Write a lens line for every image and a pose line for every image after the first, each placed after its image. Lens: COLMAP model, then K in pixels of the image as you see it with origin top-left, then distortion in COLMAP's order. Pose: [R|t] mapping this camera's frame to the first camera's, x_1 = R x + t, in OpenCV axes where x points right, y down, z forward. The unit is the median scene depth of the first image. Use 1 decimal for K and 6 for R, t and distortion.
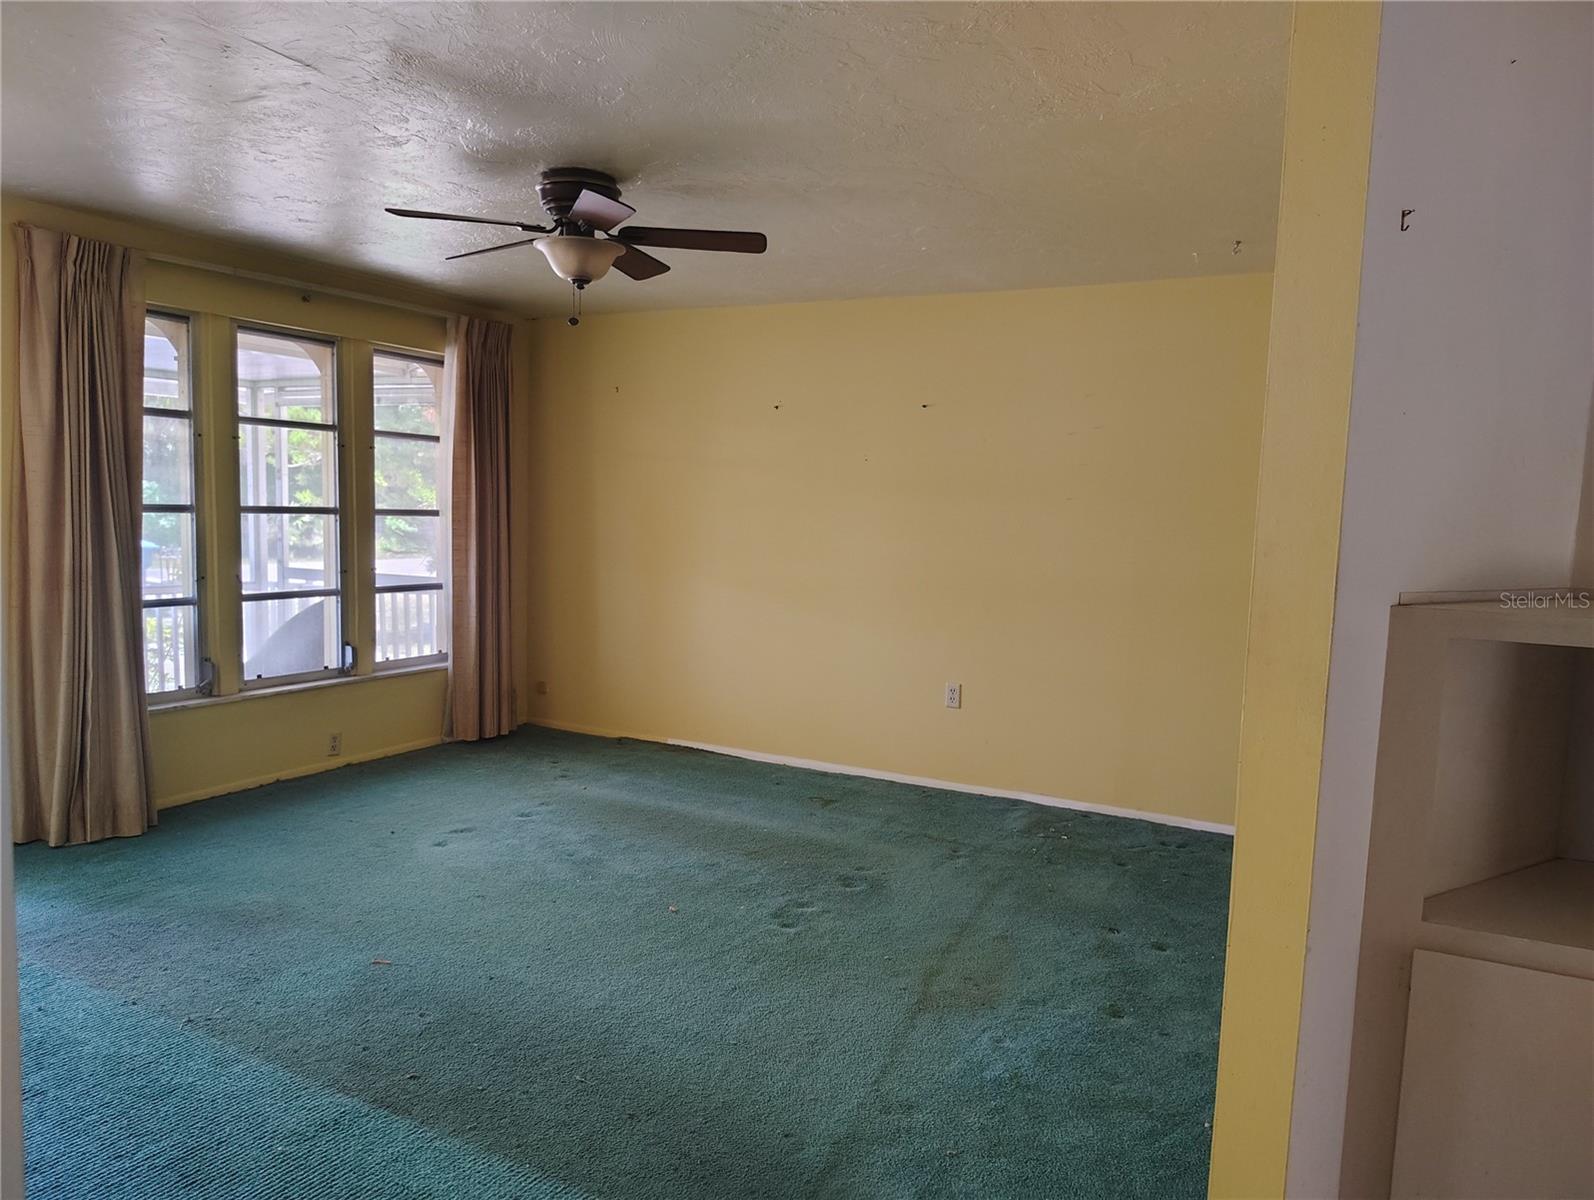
lens RADIAL K [[1105.7, 0, 789.9], [0, 1105.7, 606.4], [0, 0, 1]] dist [0.038260, -0.049556]
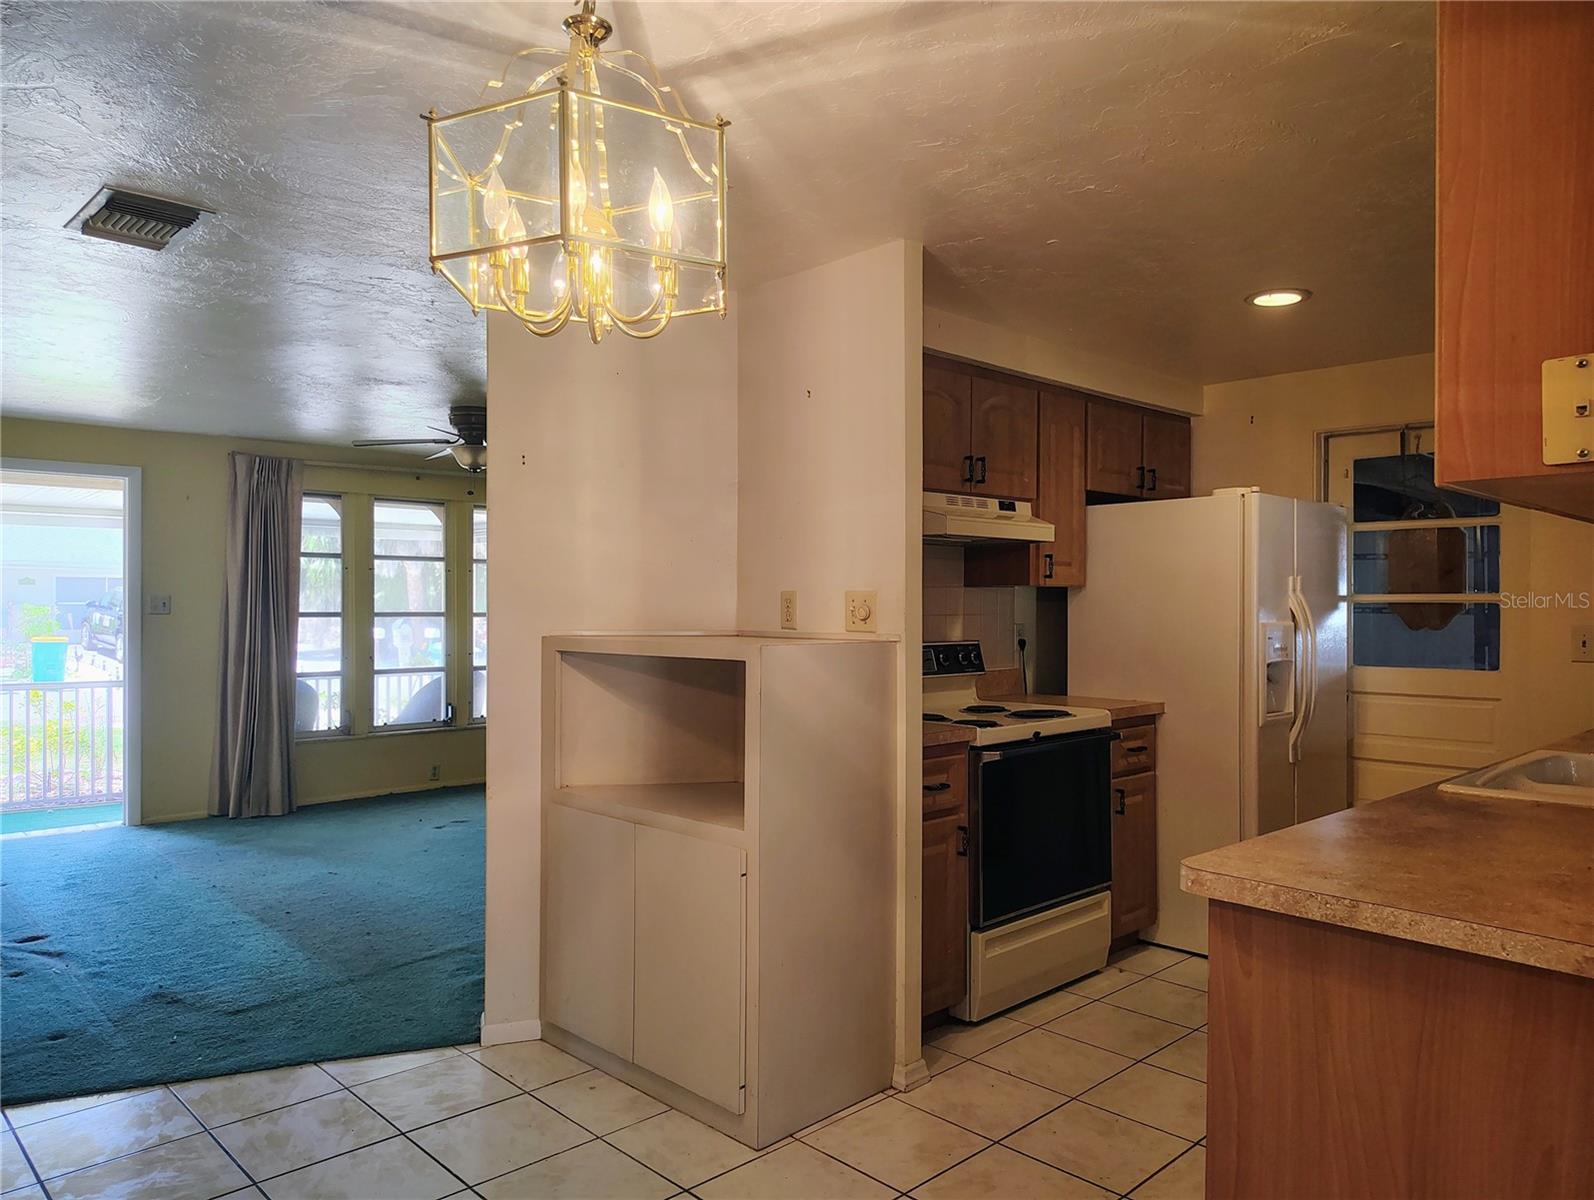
lens RADIAL K [[1105.7, 0, 807.2], [0, 1105.7, 601.1], [0, 0, 1]] dist [0.038260, -0.049556]
pose [[0.951605, -0.026044, -0.306218, 0.604908], [-0.004470, 0.995125, -0.098525, 0.048149], [0.307291, 0.095126, 0.946849, -0.306131]]
